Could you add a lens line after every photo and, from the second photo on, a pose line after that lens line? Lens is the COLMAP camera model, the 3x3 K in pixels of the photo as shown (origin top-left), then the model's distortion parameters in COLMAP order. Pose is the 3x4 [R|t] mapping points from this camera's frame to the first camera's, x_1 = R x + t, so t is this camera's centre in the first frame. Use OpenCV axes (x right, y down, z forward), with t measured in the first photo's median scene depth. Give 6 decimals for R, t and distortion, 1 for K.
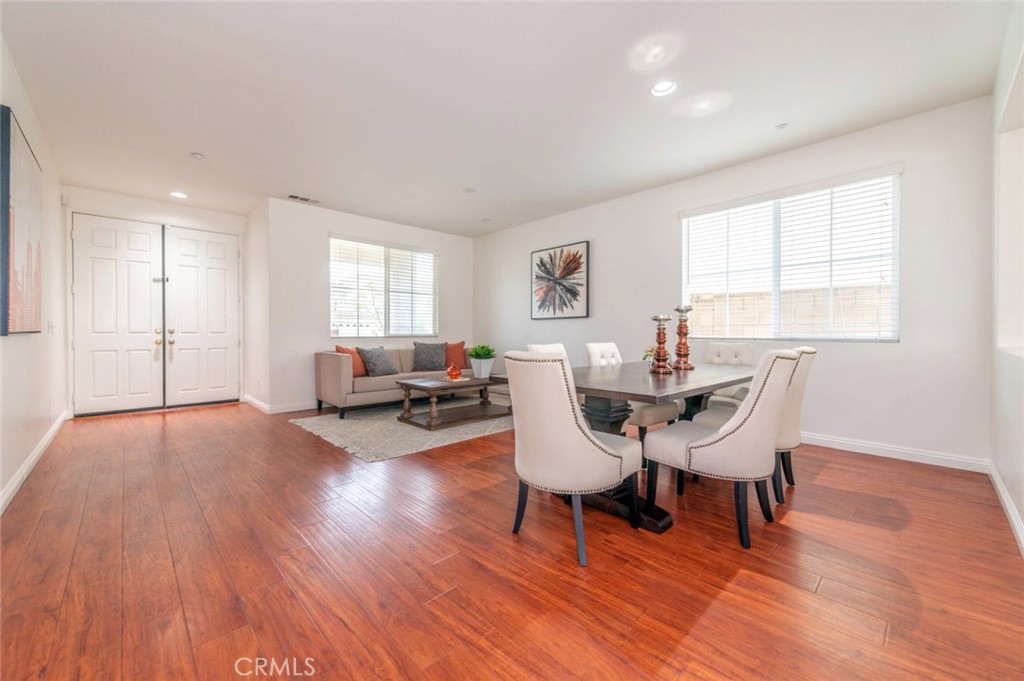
lens RADIAL K [[401.6, 0, 511.3], [0, 401.6, 334.6], [0, 0, 1]] dist [0.016202, -0.001245]
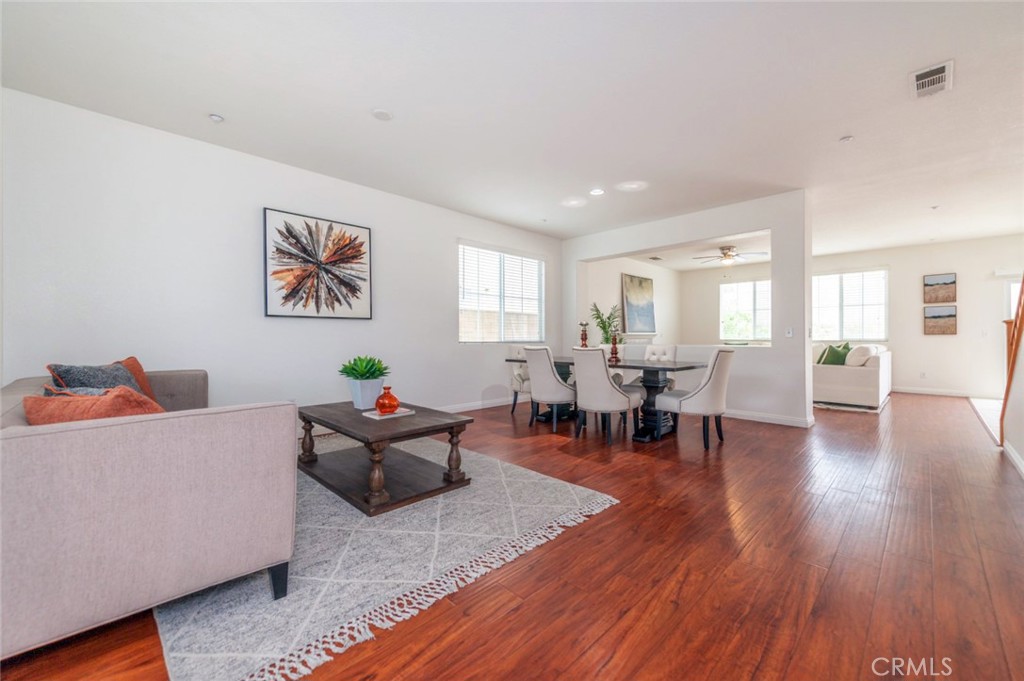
lens RADIAL K [[401.6, 0, 530.4], [0, 401.6, 336.8], [0, 0, 1]] dist [0.016202, -0.001245]
pose [[-0.034383, -0.000085, 0.999409, -0.662990], [0.001615, 0.999999, 0.000140, -0.006087], [-0.999407, 0.001619, -0.034383, 0.693184]]
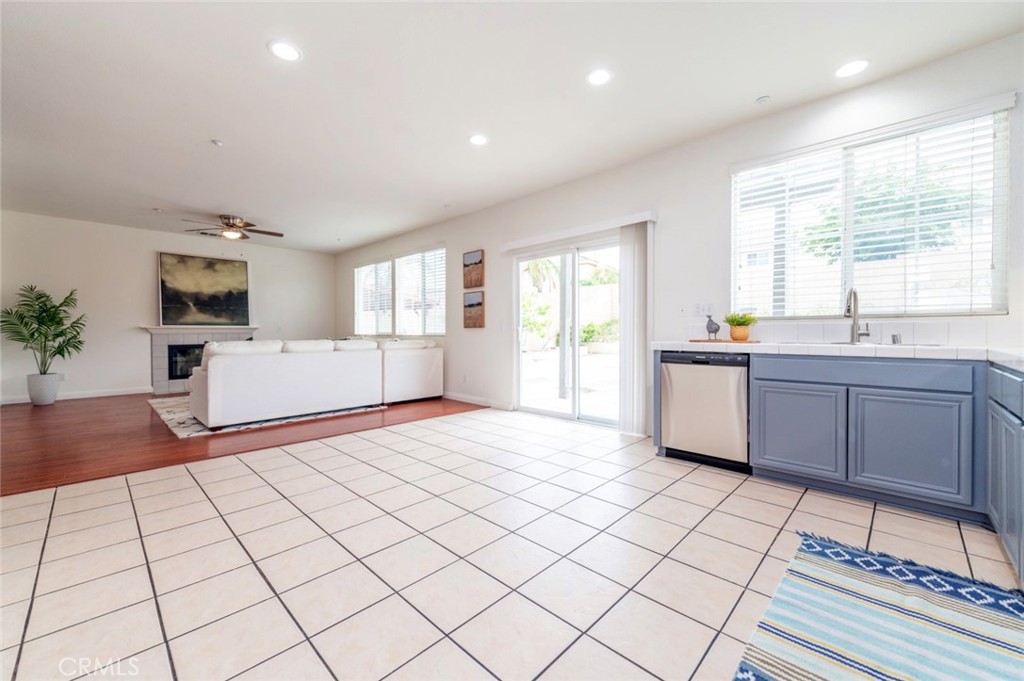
lens RADIAL K [[401.6, 0, 518.1], [0, 401.6, 335.9], [0, 0, 1]] dist [0.016202, -0.001245]
pose [[-0.043997, -0.006585, 0.999010, -0.415101], [0.002089, 0.999975, 0.006683, 0.003125], [-0.999029, 0.002381, -0.043982, -0.785009]]
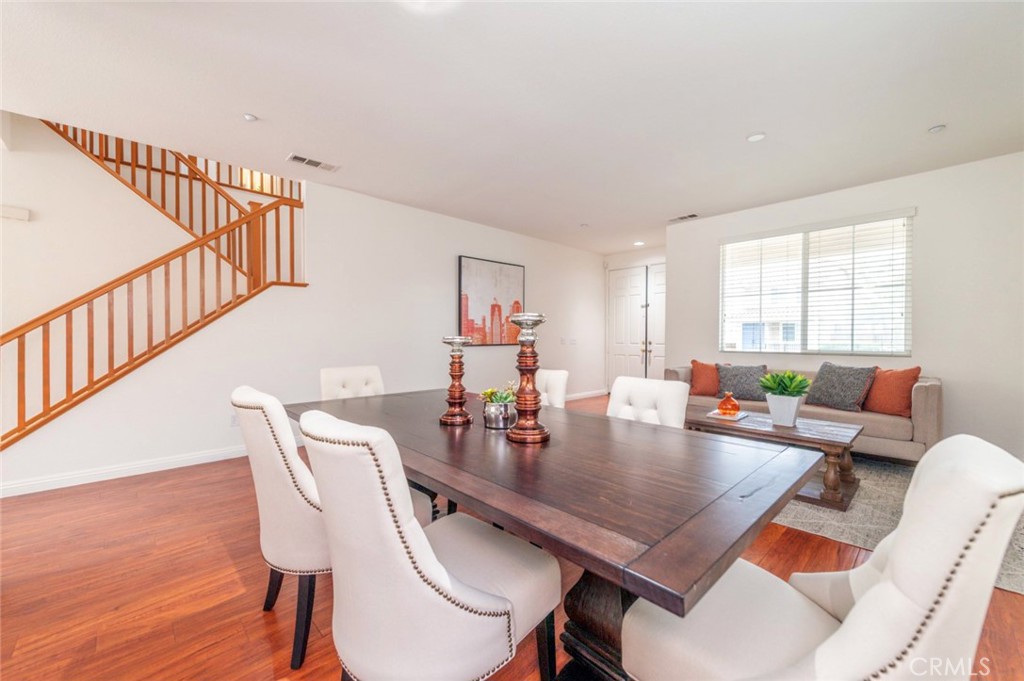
lens RADIAL K [[401.6, 0, 510.7], [0, 401.6, 339.5], [0, 0, 1]] dist [0.016202, -0.001245]
pose [[-0.000437, 0.006338, -0.999980, 0.500801], [-0.007398, 0.999953, 0.006341, -0.023054], [0.999973, 0.007401, -0.000390, 0.523916]]
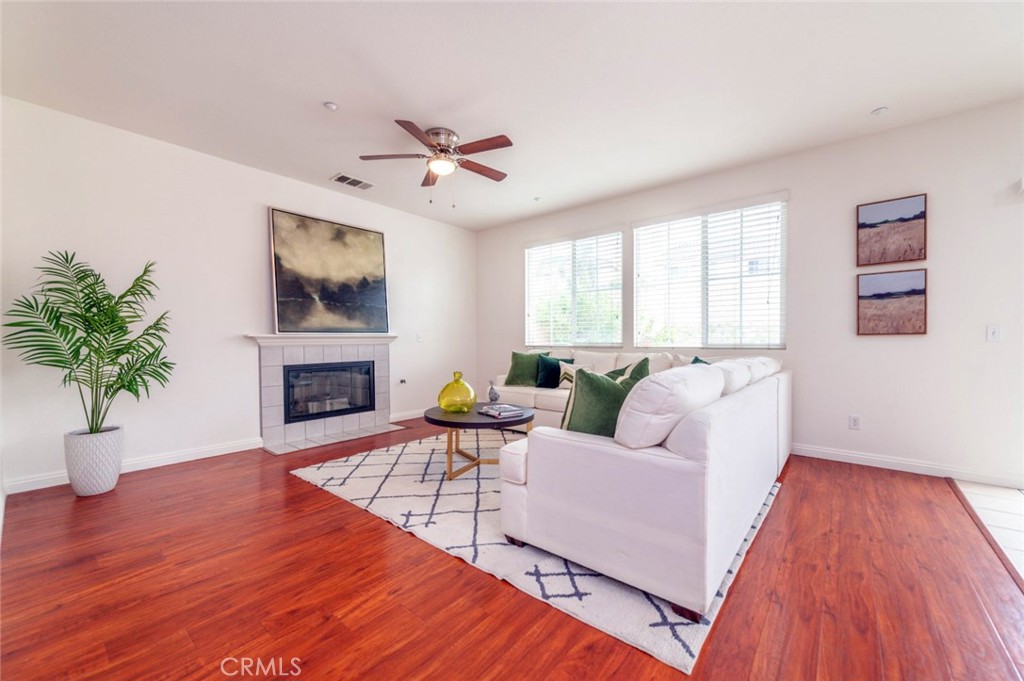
lens RADIAL K [[401.6, 0, 516.1], [0, 401.6, 345.9], [0, 0, 1]] dist [0.016202, -0.001245]
pose [[-0.114696, -0.011604, 0.993333, 0.107421], [0.006005, 0.999905, 0.012374, -0.005724], [-0.993382, 0.007384, -0.114615, -0.092370]]
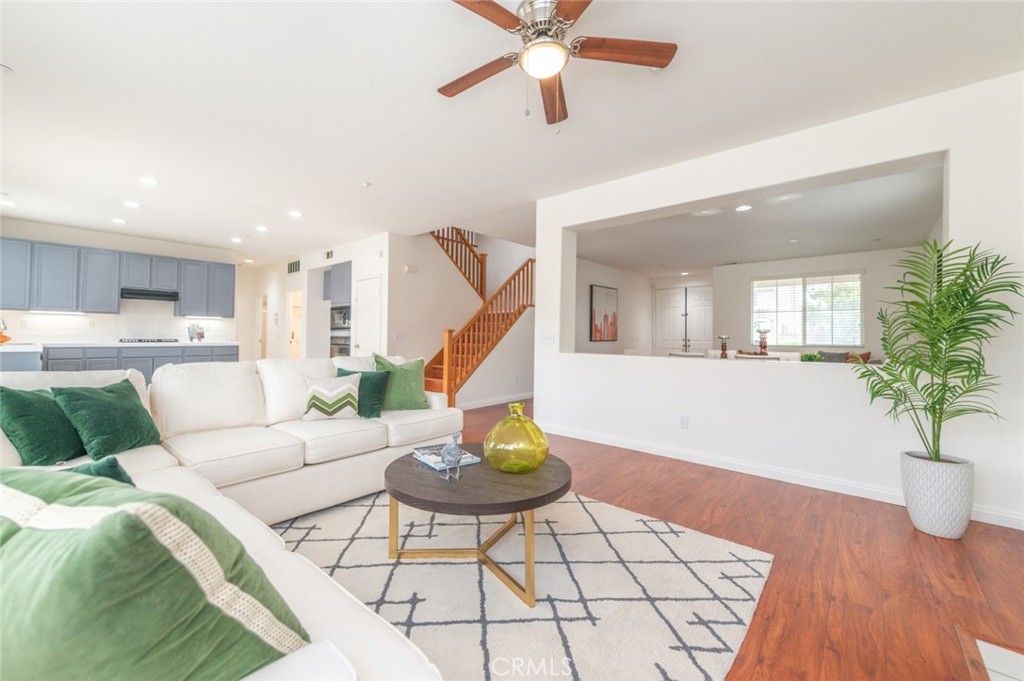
lens RADIAL K [[401.6, 0, 479.7], [0, 401.6, 326.9], [0, 0, 1]] dist [0.016202, -0.001245]
pose [[0.047355, -0.019336, -0.998691, 1.084772], [-0.012772, 0.999719, -0.019962, -0.018554], [0.998796, 0.013700, 0.047095, -0.124464]]
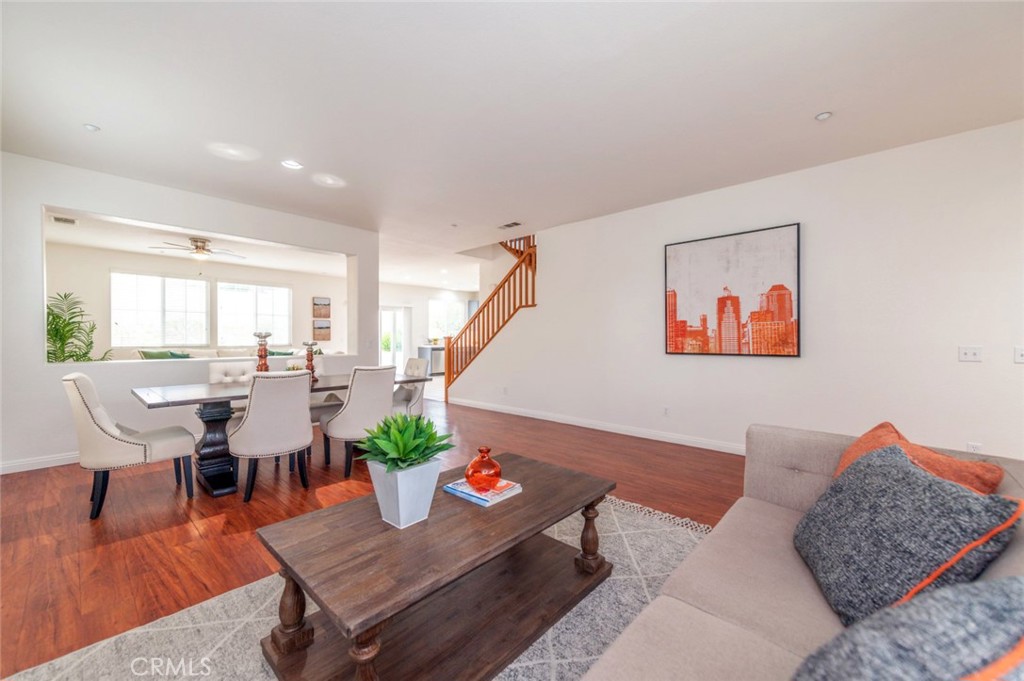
lens RADIAL K [[401.6, 0, 510.7], [0, 401.6, 334.2], [0, 0, 1]] dist [0.016202, -0.001245]
pose [[-0.998512, -0.003798, -0.054400, -0.130391], [-0.003530, 0.999981, -0.005023, -0.034564], [0.054418, -0.004824, -0.998507, 1.204560]]
